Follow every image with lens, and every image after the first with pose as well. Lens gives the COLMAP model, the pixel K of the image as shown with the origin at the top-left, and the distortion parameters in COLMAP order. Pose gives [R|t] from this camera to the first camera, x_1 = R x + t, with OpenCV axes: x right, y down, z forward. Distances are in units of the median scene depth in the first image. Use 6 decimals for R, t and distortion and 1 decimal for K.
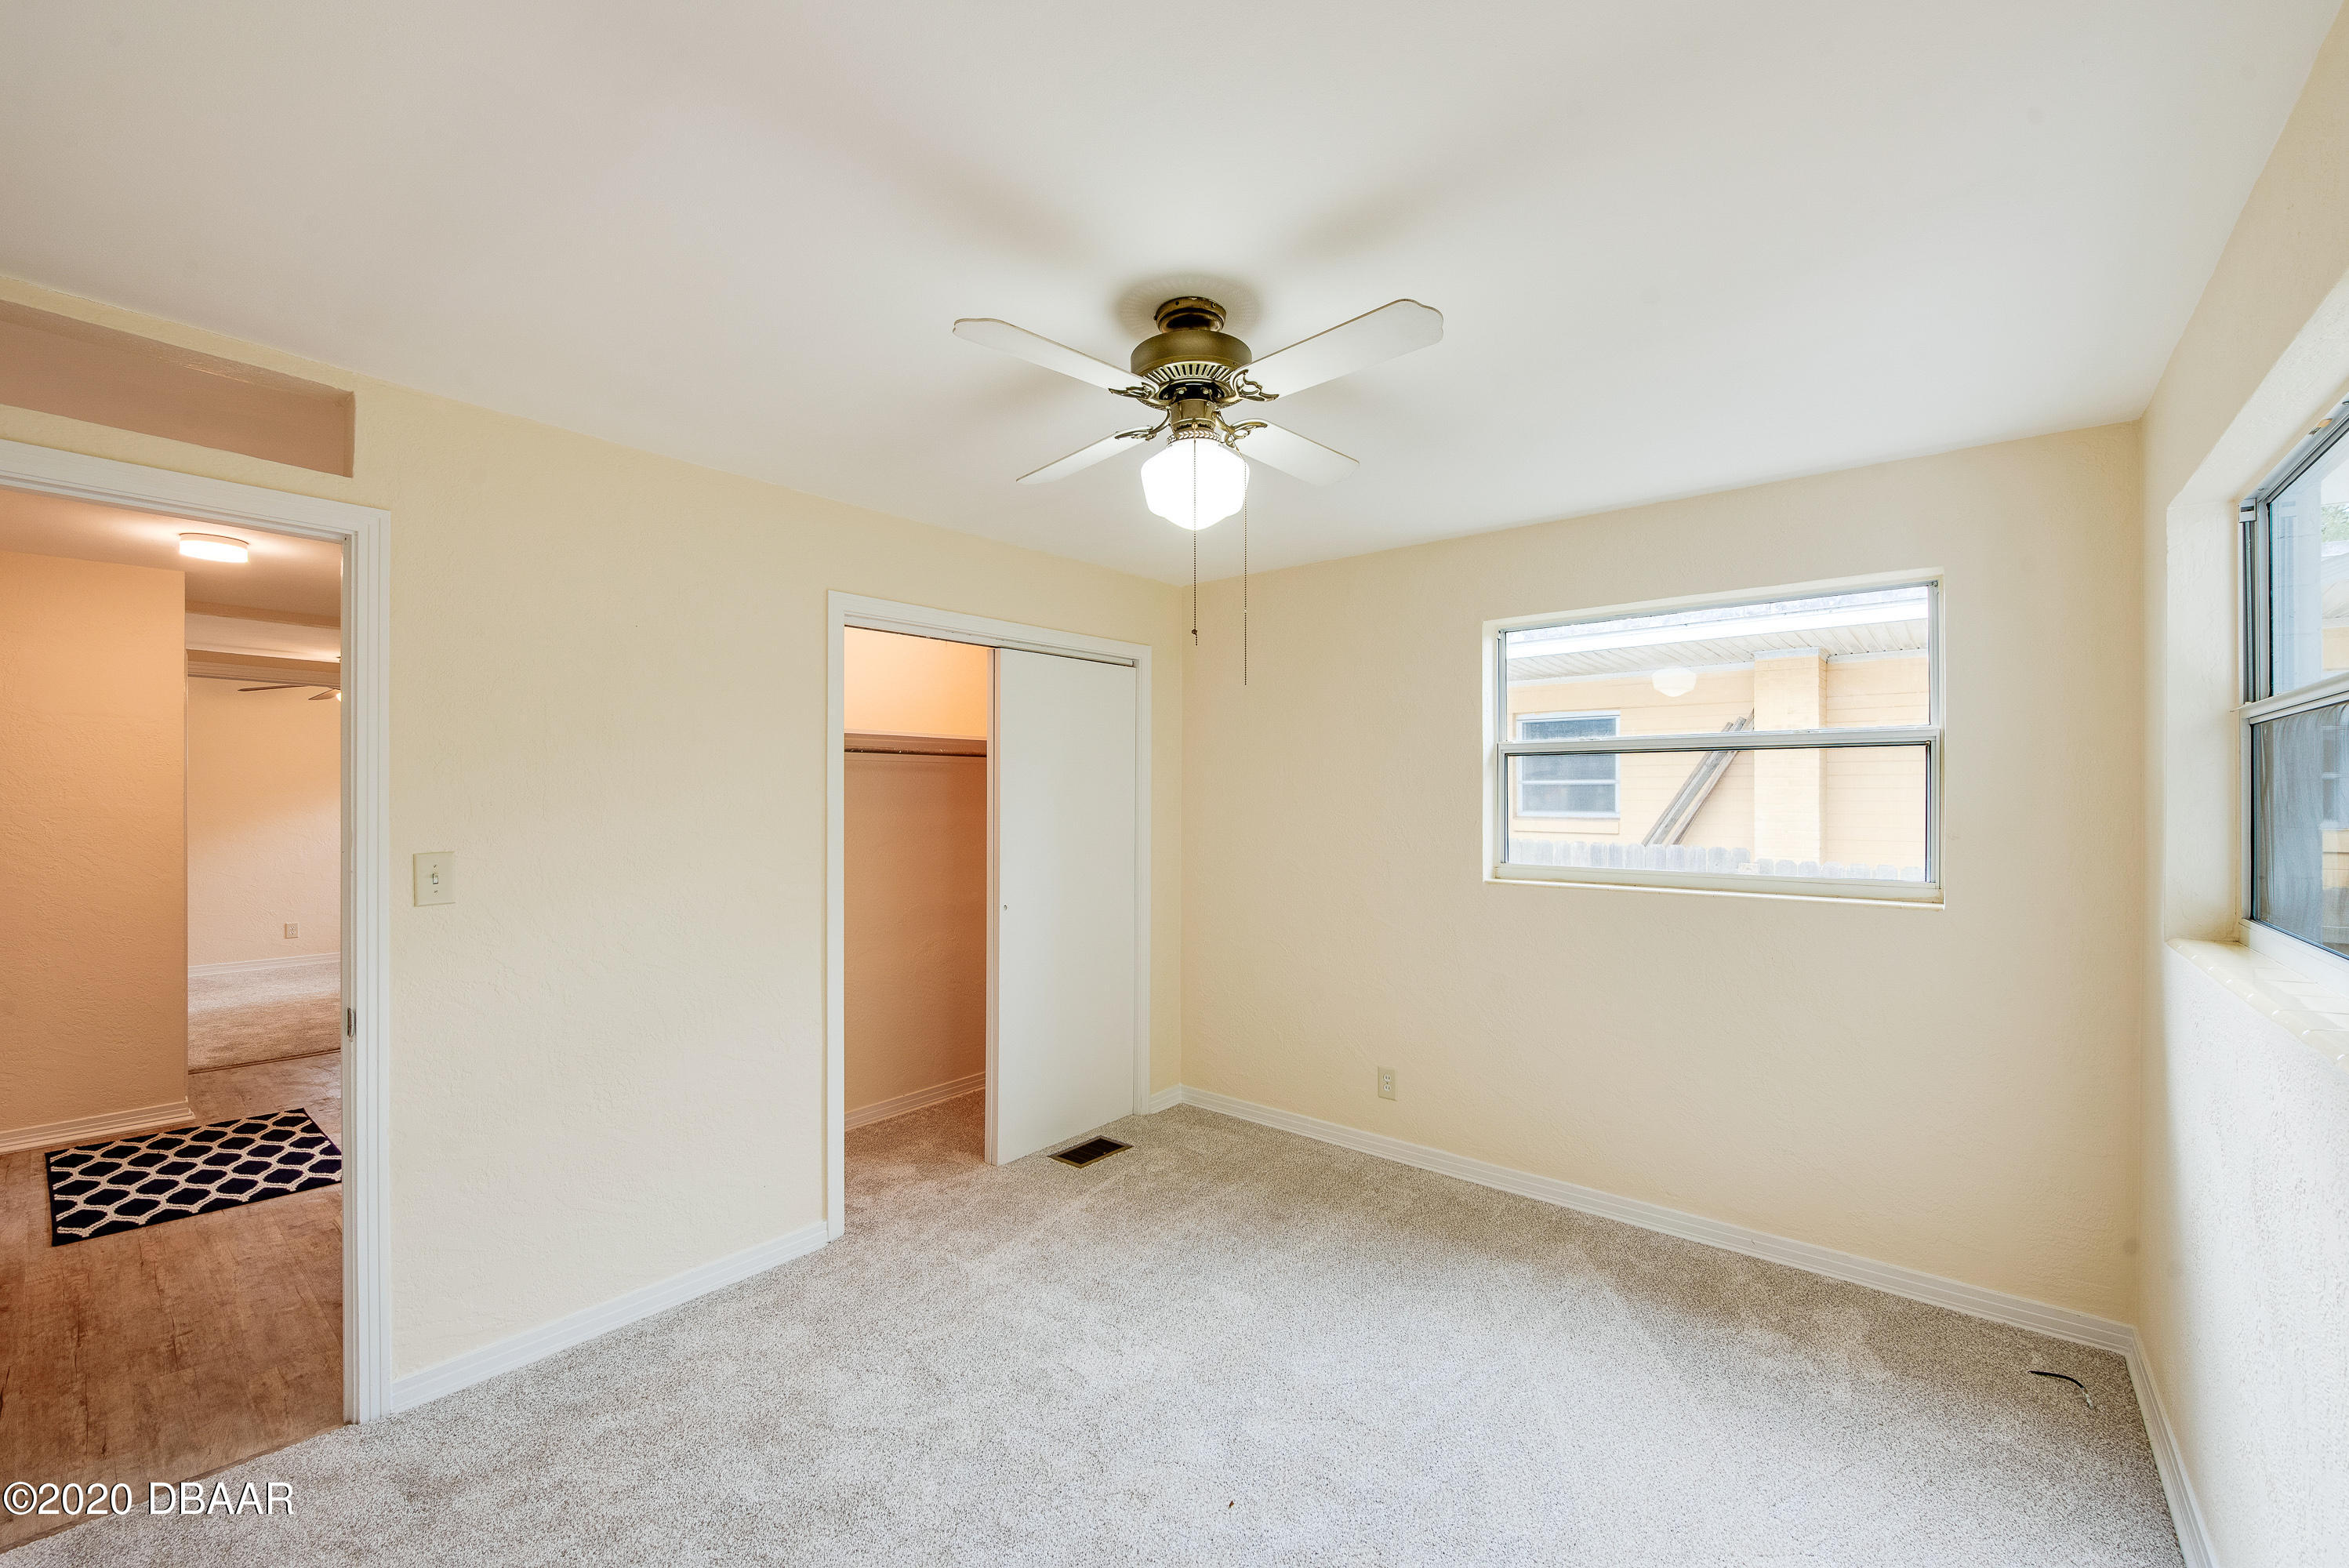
lens RADIAL K [[954.5, 0, 1158.6], [0, 954.5, 789.3], [0, 0, 1]] dist [-0.001049, 0.000004]
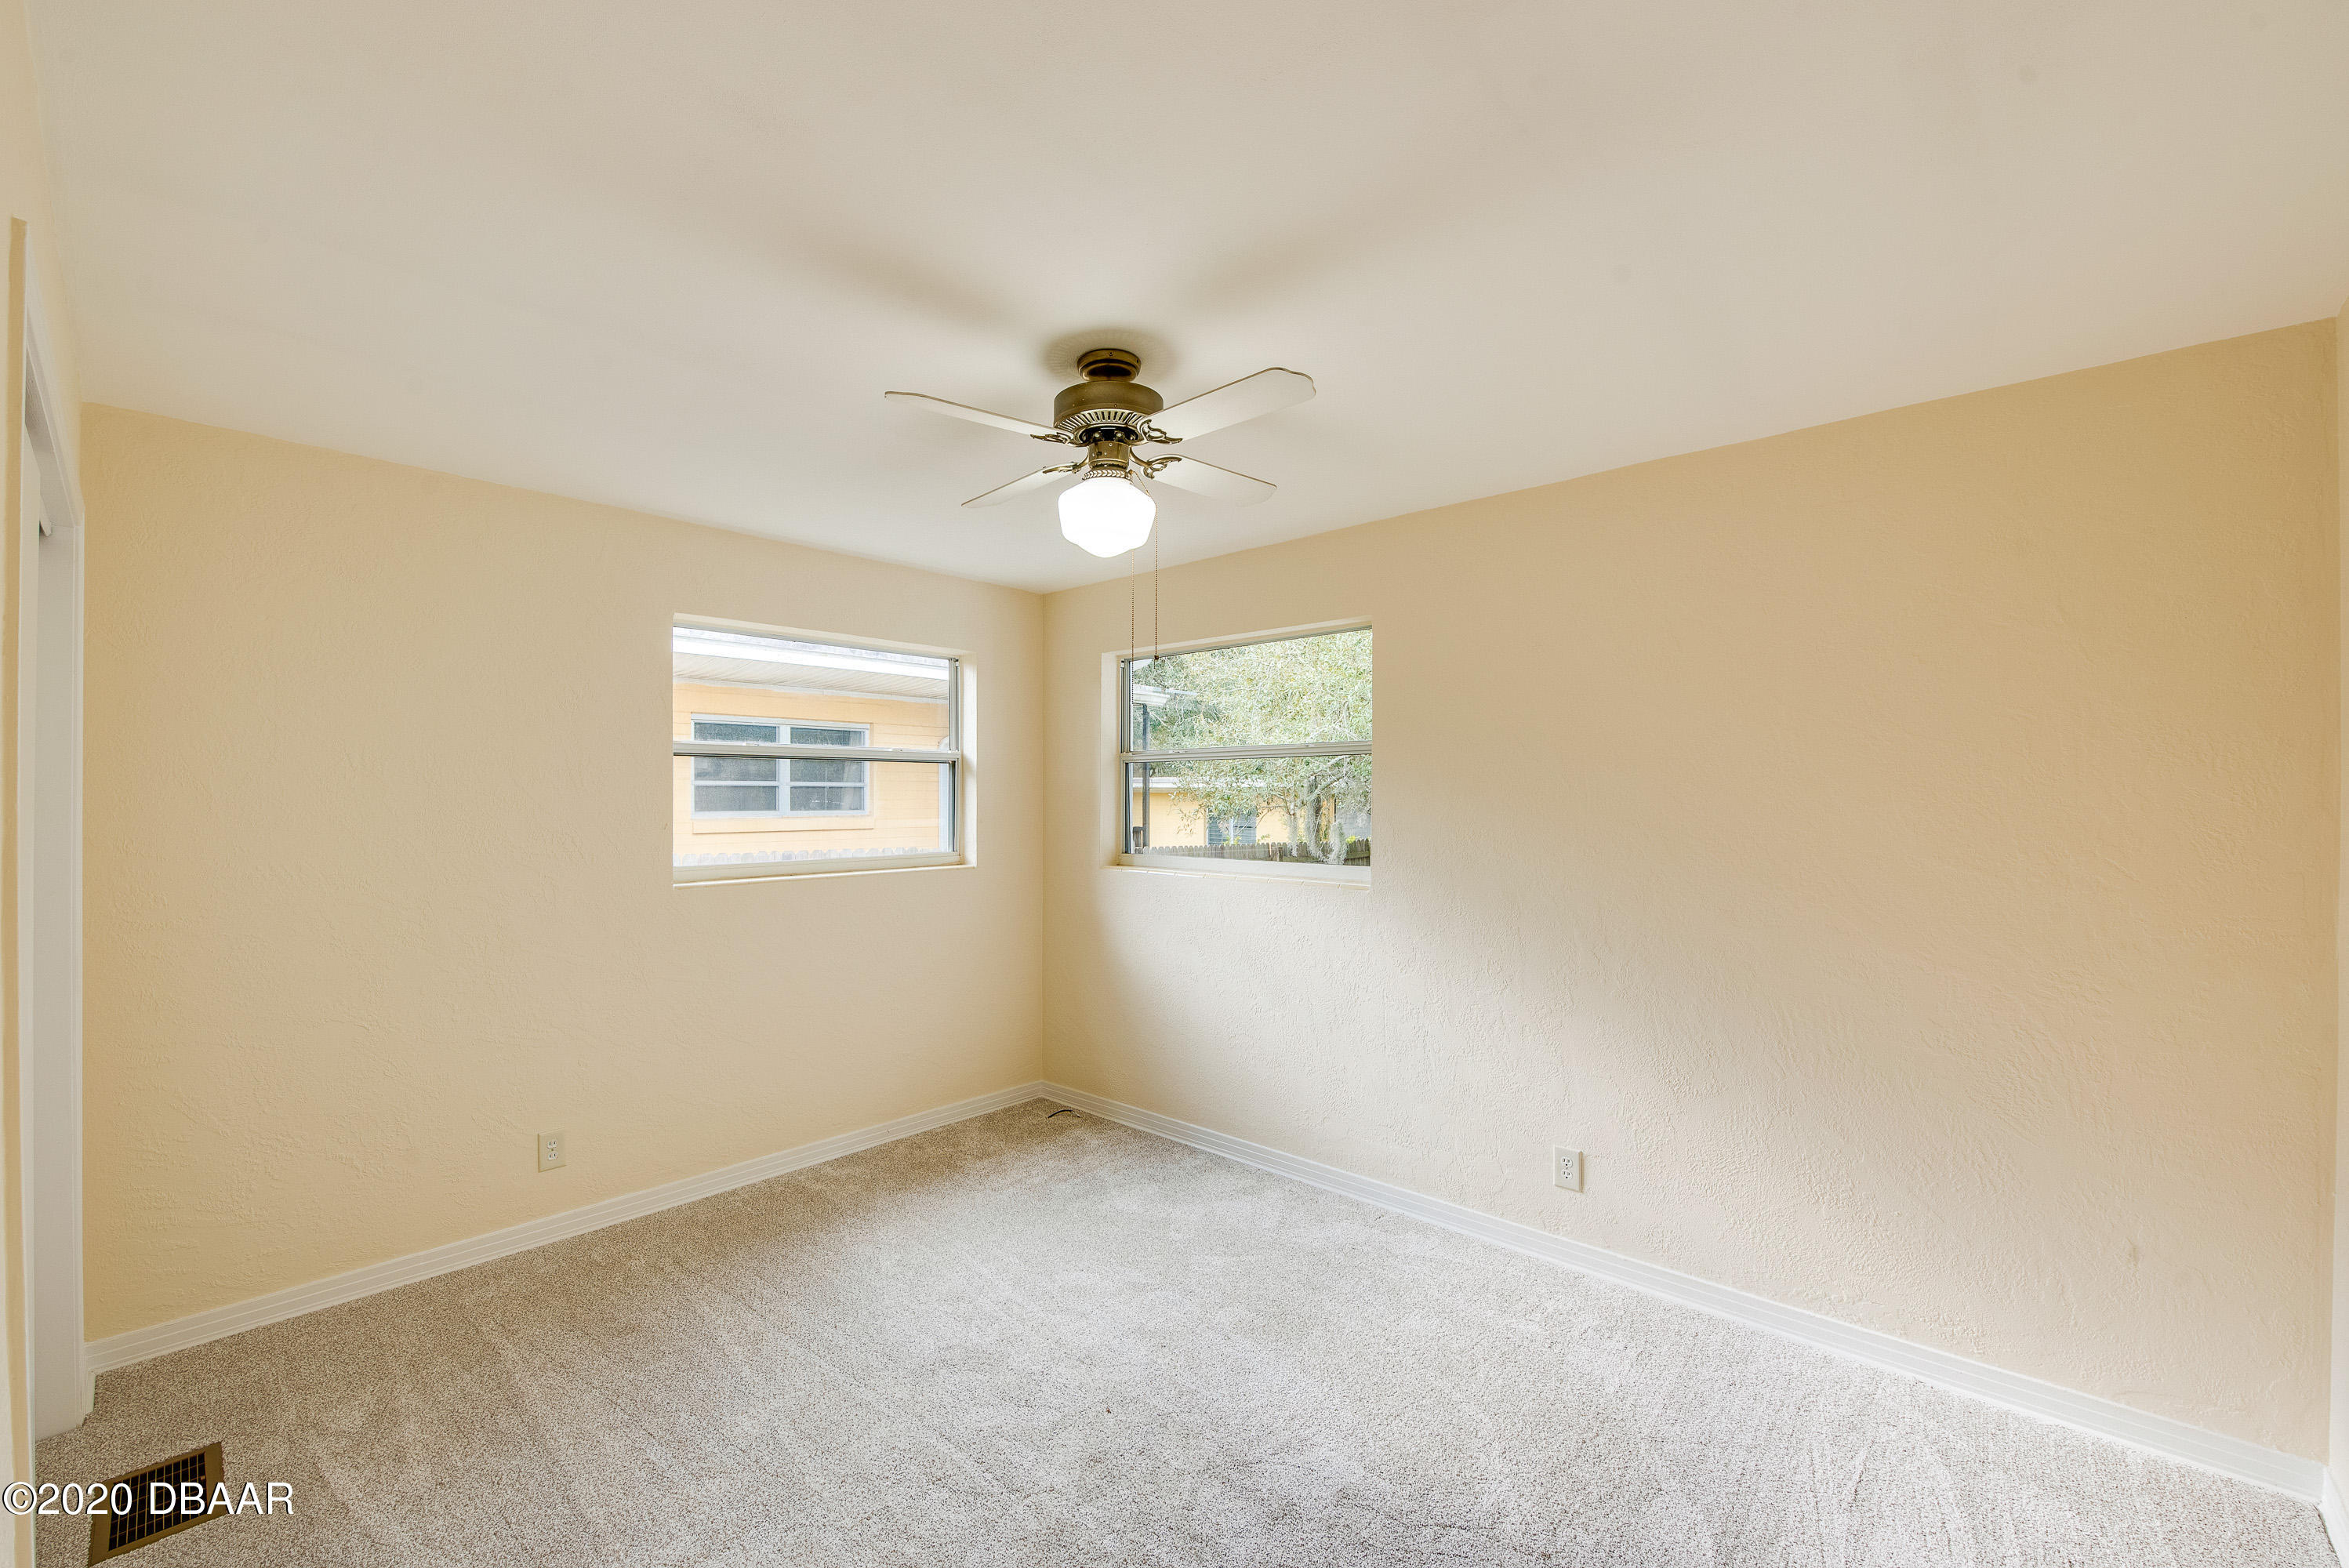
lens RADIAL K [[954.5, 0, 1158.6], [0, 954.5, 789.3], [0, 0, 1]] dist [-0.001049, 0.000004]
pose [[0.056763, 0.004935, 0.998375, -0.682544], [-0.004762, 0.999978, -0.004672, 0.001716], [-0.998376, -0.004489, 0.056786, 0.546883]]
